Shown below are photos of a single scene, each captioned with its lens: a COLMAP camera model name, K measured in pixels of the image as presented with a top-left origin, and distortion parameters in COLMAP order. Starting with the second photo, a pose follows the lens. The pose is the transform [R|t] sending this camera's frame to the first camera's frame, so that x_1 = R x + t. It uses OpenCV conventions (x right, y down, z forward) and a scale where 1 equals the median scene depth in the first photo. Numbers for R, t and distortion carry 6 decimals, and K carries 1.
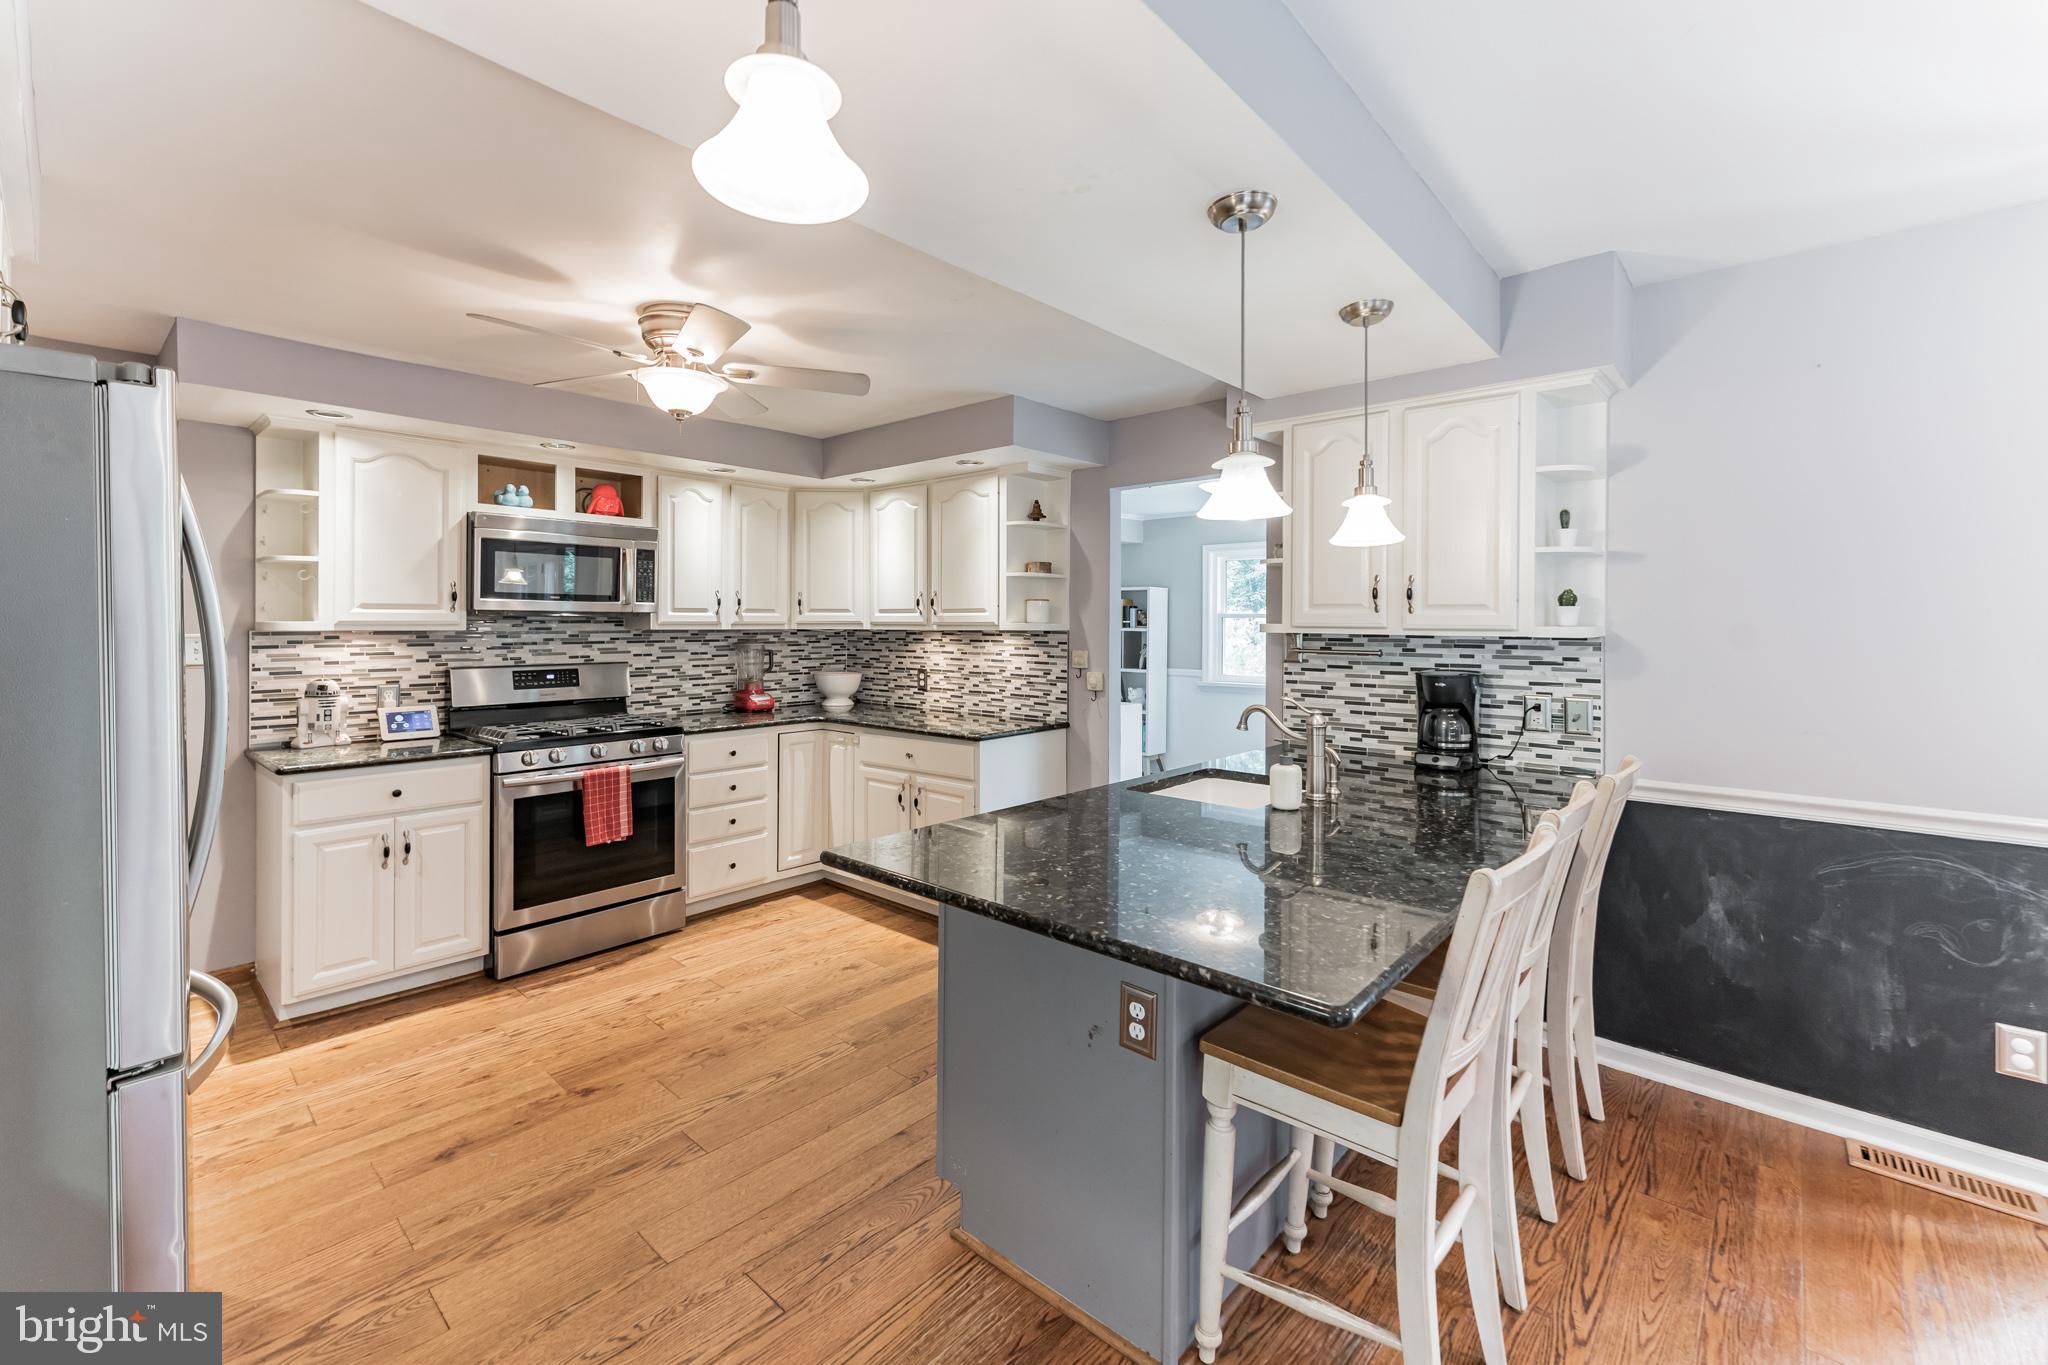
lens RADIAL K [[840.1, 0, 996.5], [0, 840.1, 623.9], [0, 0, 1]] dist [-0.006830, -0.000167]
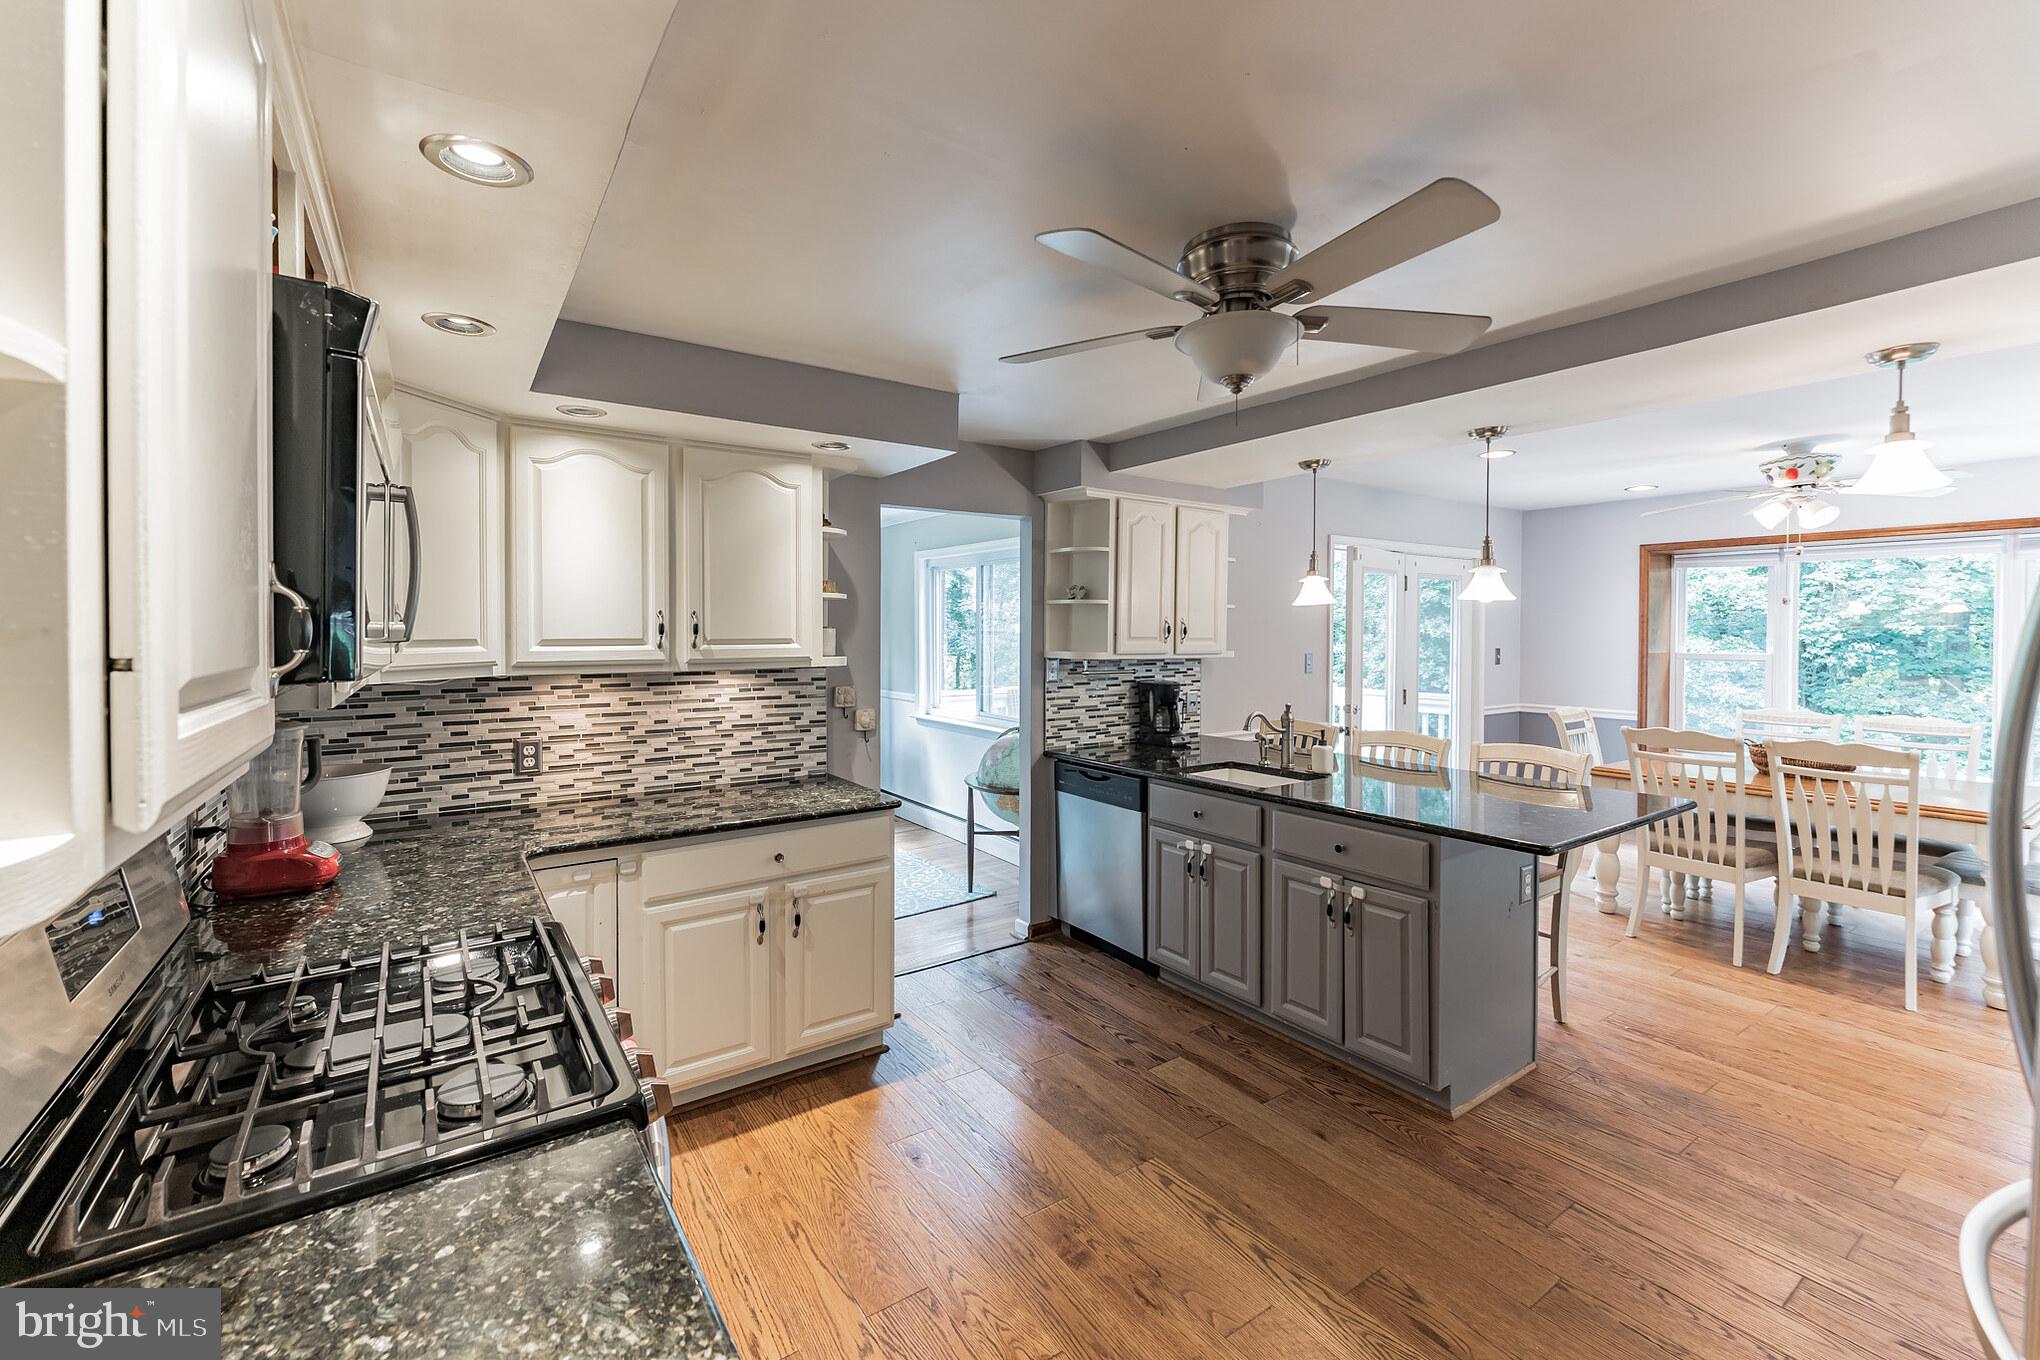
lens RADIAL K [[851.2, 0, 1020.2], [0, 851.2, 640.1], [0, 0, 1]] dist [-0.004776, -0.000037]
pose [[0.217865, -0.014510, 0.975871, -0.807259], [0.001231, 0.999893, 0.014592, -0.031845], [-0.975978, -0.001978, 0.217859, 0.728635]]
